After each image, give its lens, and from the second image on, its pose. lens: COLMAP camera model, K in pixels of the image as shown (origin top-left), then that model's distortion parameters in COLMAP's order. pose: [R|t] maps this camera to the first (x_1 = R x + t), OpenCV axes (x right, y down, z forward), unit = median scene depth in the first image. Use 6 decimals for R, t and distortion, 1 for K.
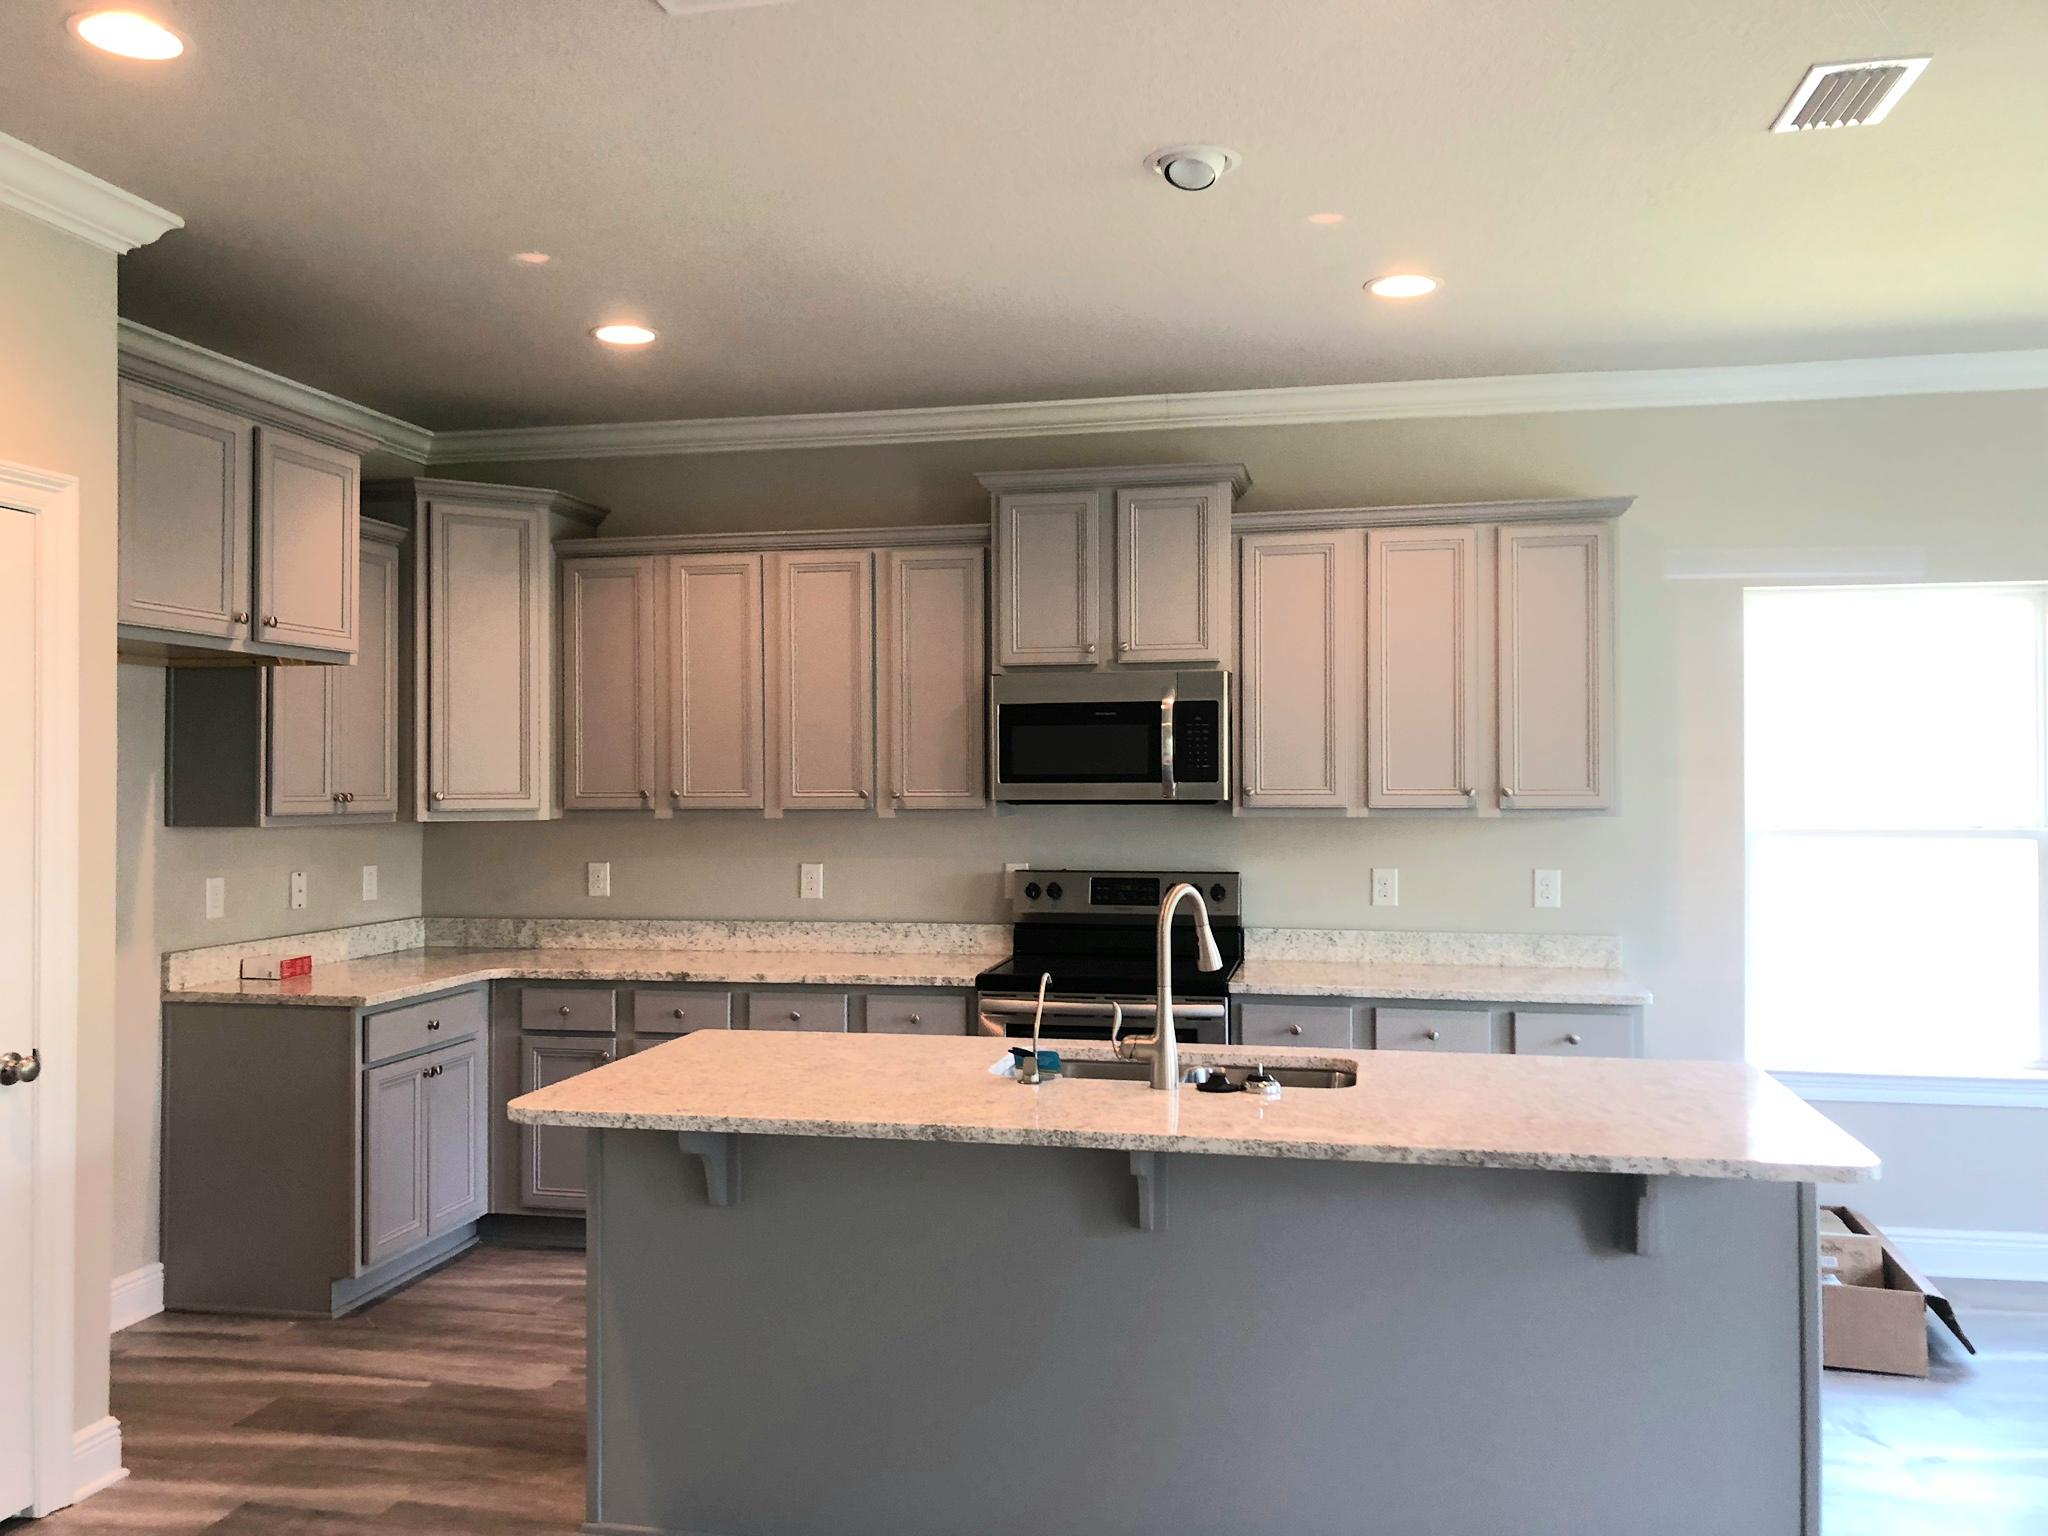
lens RADIAL K [[1677.0, 0, 1024.0], [0, 1677.0, 768.0], [0, 0, 1]] dist [0.150271, -0.001292]
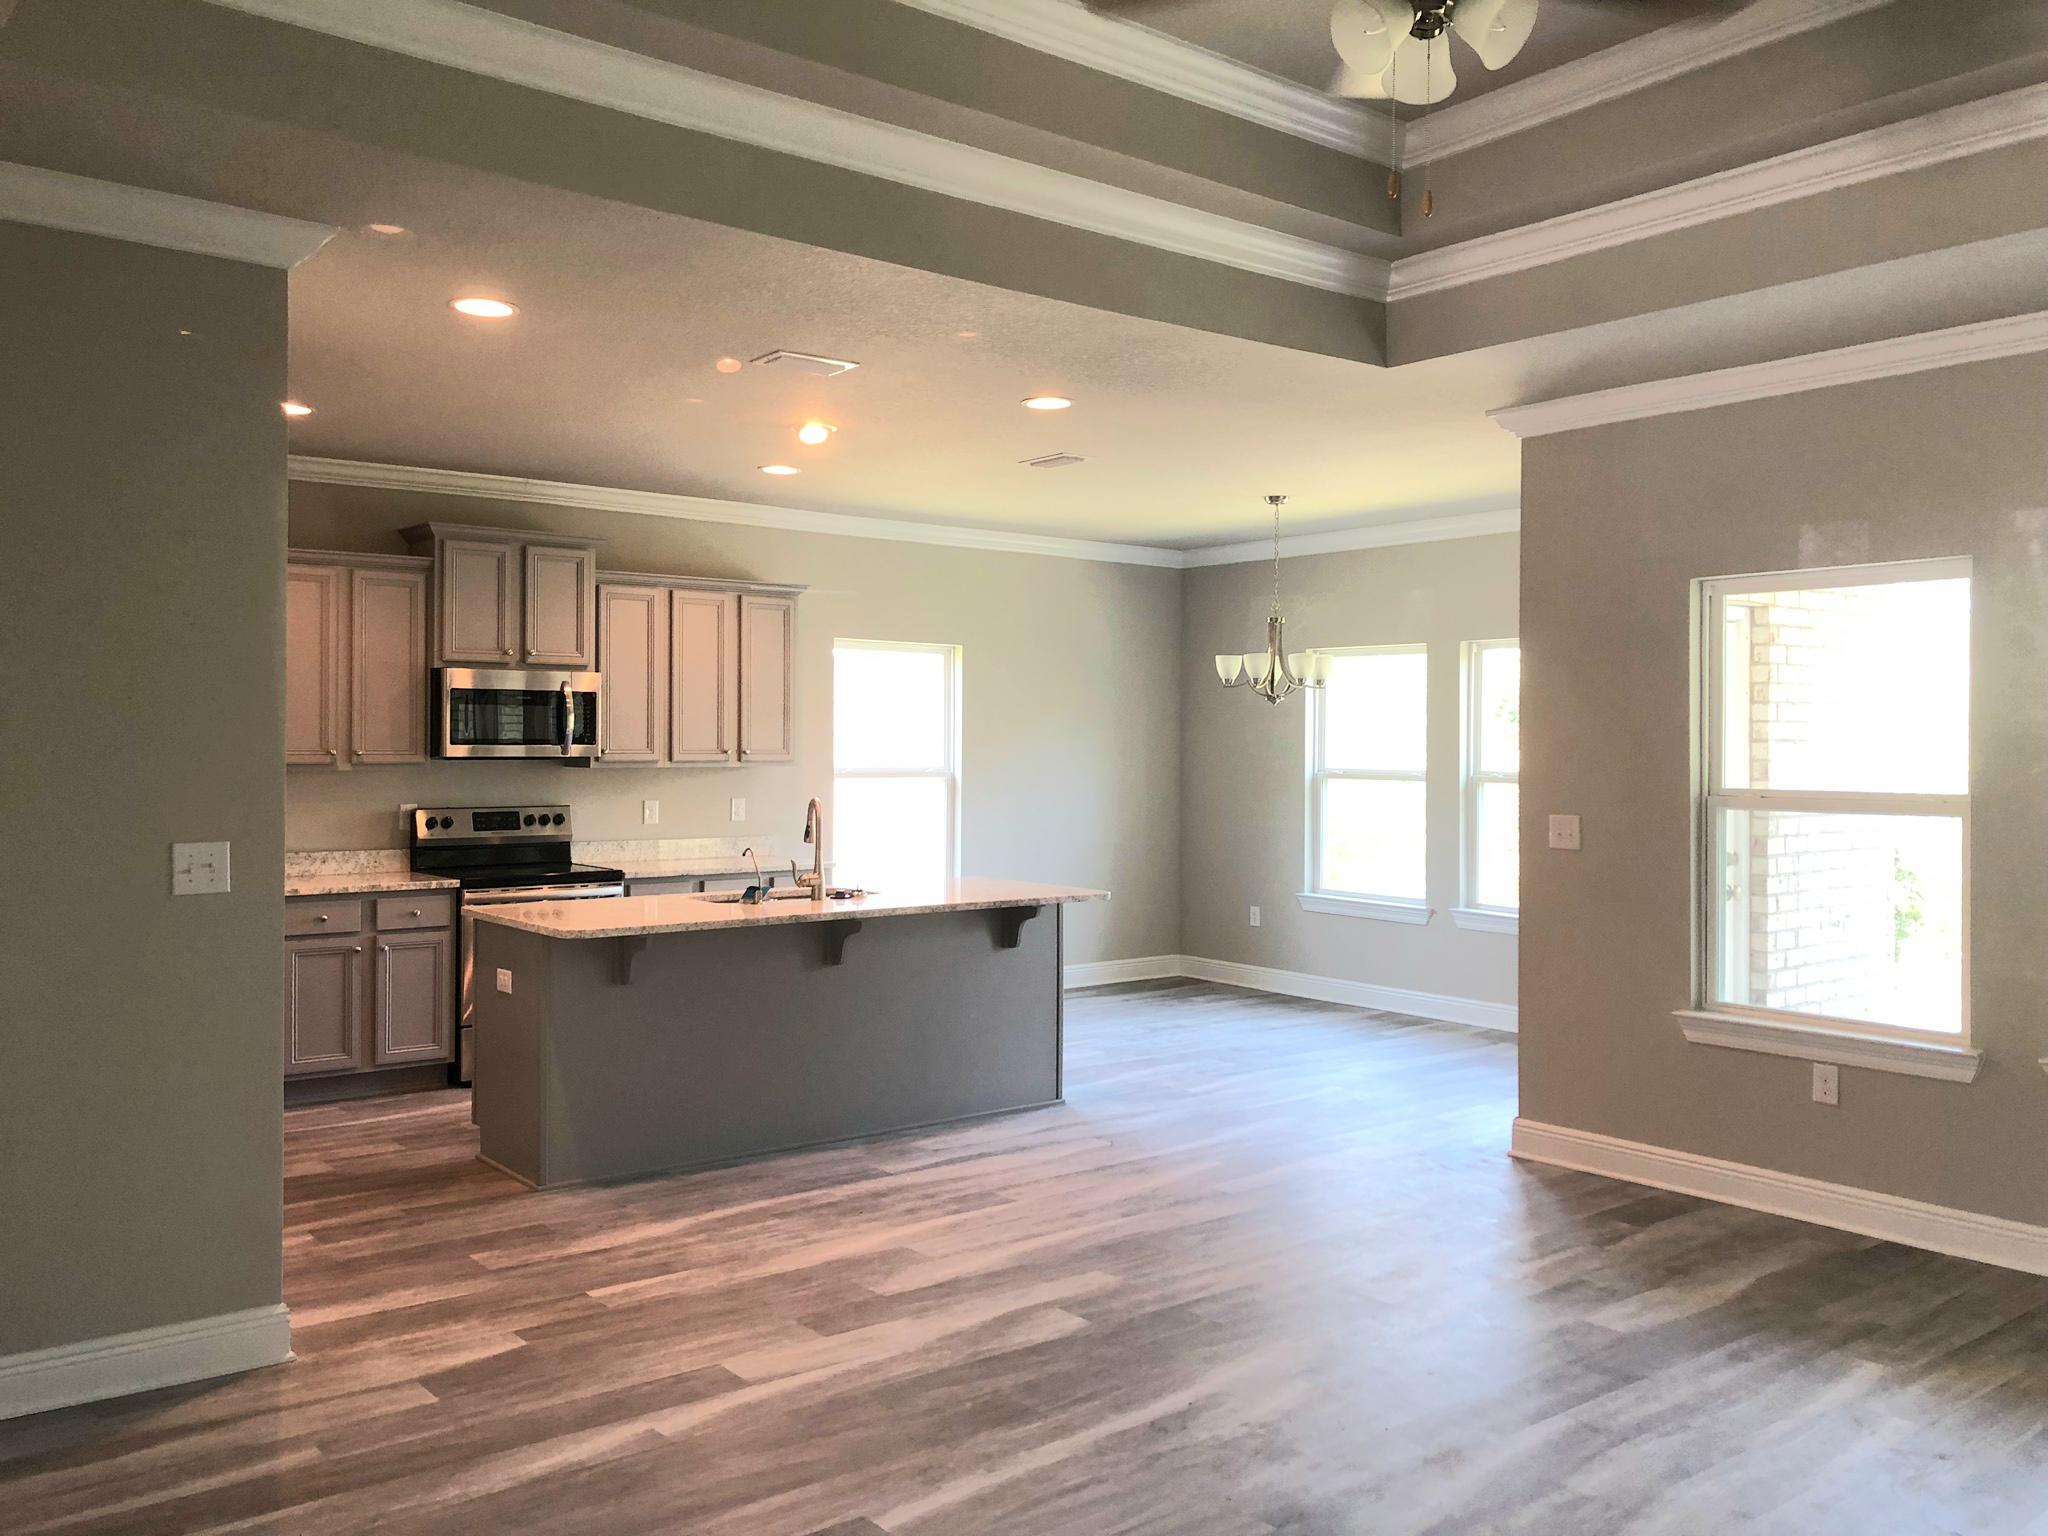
lens RADIAL K [[1677.0, 0, 1024.0], [0, 1677.0, 768.0], [0, 0, 1]] dist [0.150271, -0.001292]
pose [[0.643622, -0.006327, 0.765317, -0.800965], [-0.012813, 0.999737, 0.019041, -0.005211], [-0.765236, -0.022061, 0.643371, -0.289662]]
